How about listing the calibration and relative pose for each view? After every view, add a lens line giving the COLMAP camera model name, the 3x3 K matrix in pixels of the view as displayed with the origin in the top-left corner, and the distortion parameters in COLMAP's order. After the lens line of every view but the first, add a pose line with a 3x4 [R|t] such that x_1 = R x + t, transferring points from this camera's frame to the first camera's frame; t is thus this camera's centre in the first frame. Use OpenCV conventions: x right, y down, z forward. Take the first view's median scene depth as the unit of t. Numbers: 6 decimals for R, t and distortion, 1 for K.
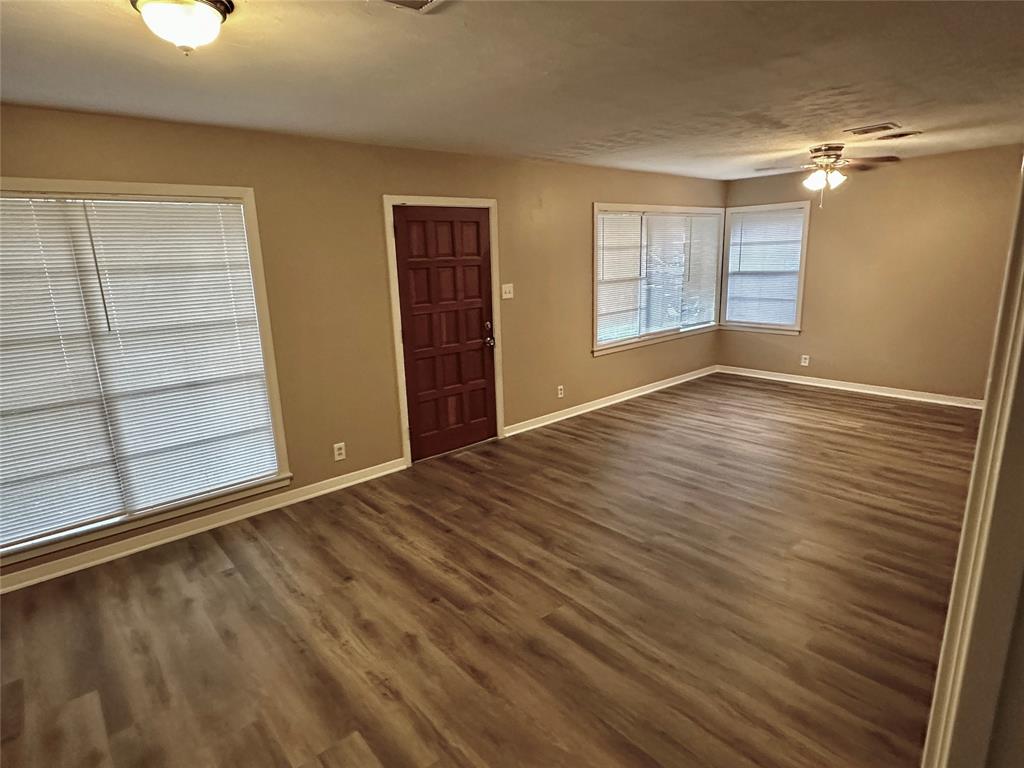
lens RADIAL K [[567.1, 0, 512.0], [0, 567.1, 384.0], [0, 0, 1]] dist [0.001258, 0.000221]
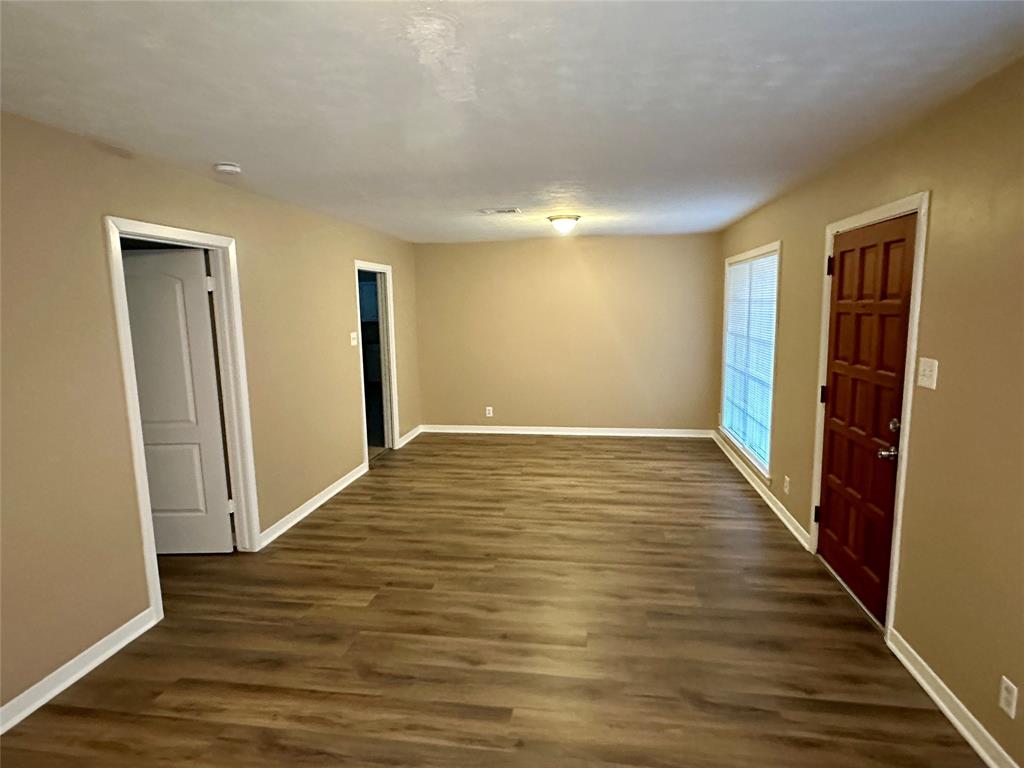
lens RADIAL K [[567.1, 0, 512.0], [0, 567.1, 384.0], [0, 0, 1]] dist [0.001258, 0.000221]
pose [[-0.760686, 0.135622, -0.634794, 0.885945], [-0.111444, 0.936124, 0.333546, -0.427502], [0.639481, 0.324467, -0.696982, 1.710586]]
